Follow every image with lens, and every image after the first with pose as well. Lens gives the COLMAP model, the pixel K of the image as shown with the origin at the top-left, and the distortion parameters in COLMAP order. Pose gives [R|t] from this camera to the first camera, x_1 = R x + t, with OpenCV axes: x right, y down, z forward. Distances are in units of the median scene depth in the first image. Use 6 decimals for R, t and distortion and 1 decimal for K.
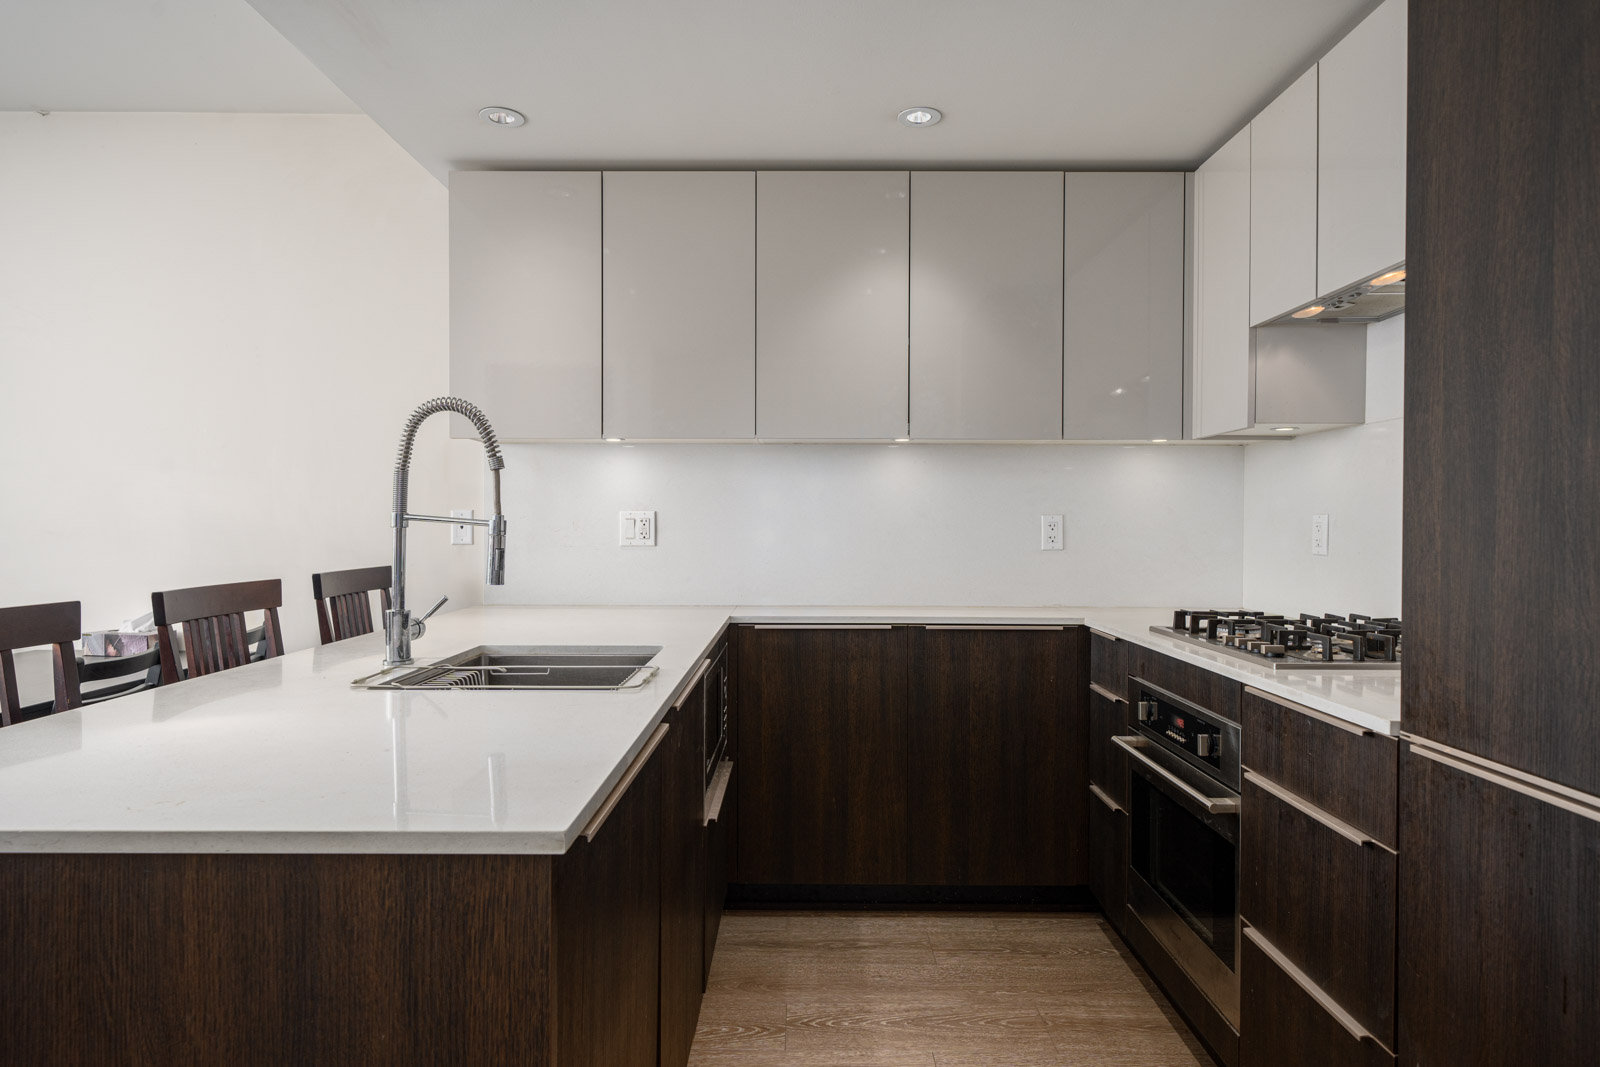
lens RADIAL K [[902.5, 0, 800.0], [0, 902.5, 533.5], [0, 0, 1]] dist [0.003180, 0.000557]
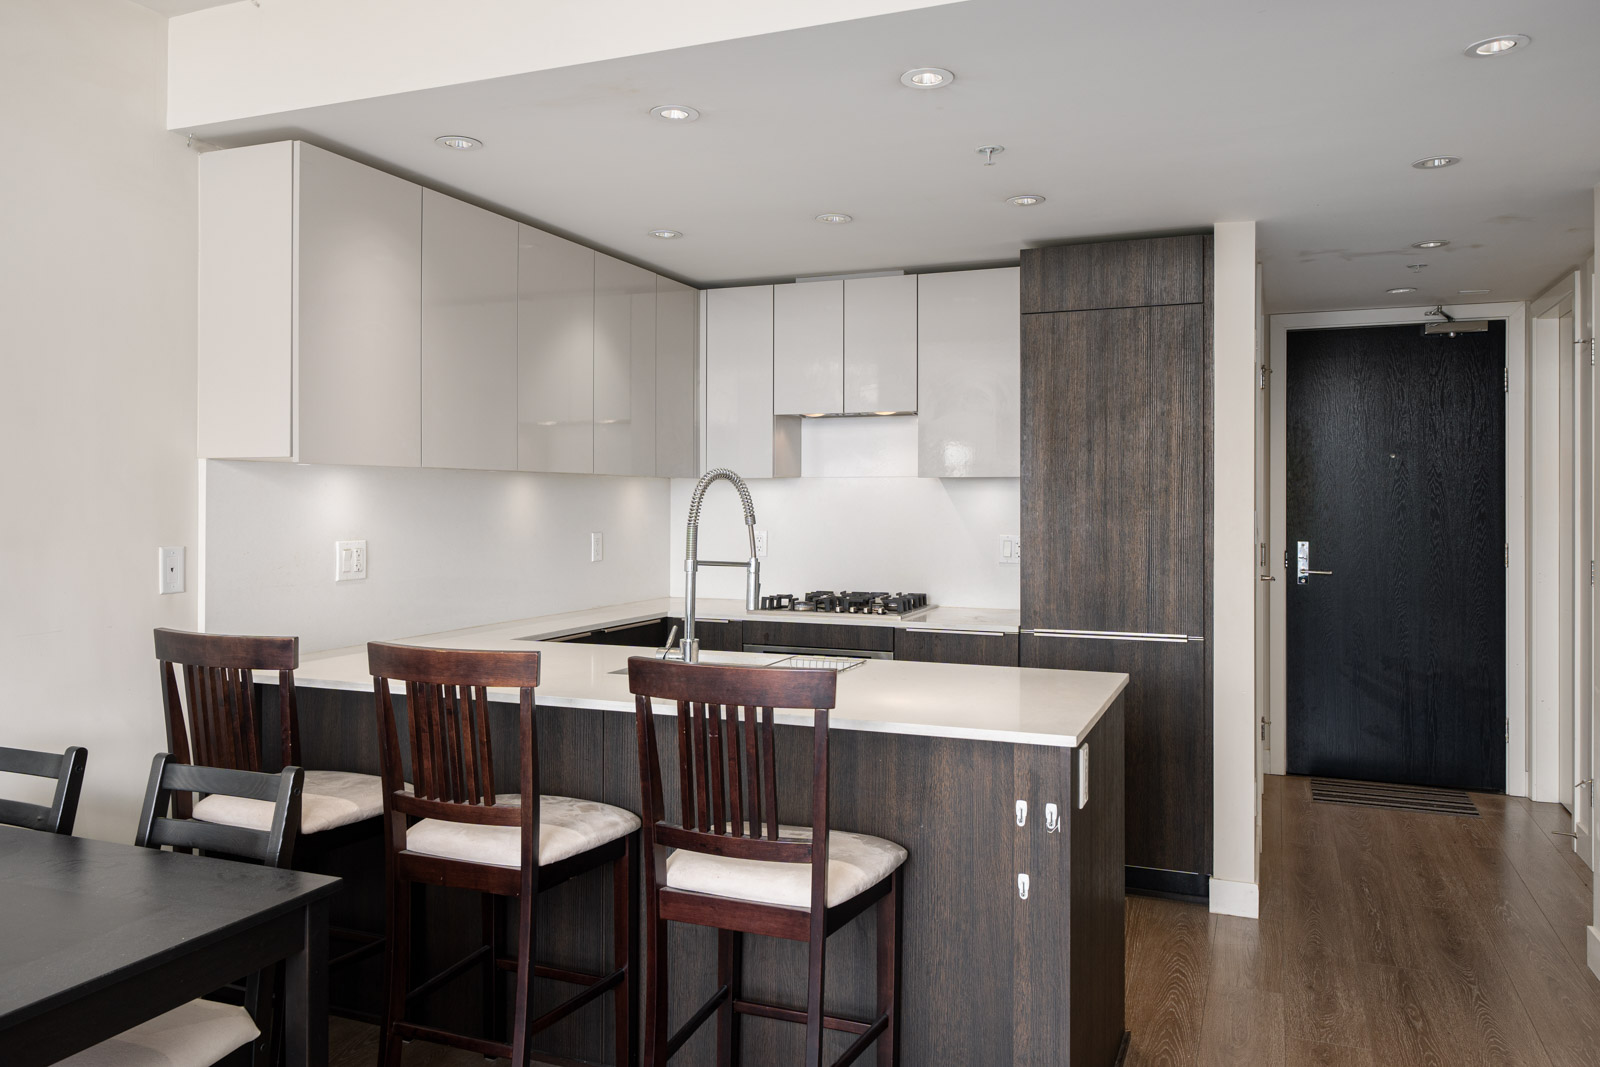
lens RADIAL K [[1169.5, 0, 797.8], [0, 1169.5, 499.8], [0, 0, 1]] dist [0.003006, -0.000694]
pose [[0.371545, -0.000185, 0.928415, -1.871466], [0.010196, 0.999940, -0.003881, -0.096603], [-0.928359, 0.010908, 0.371525, 0.276434]]
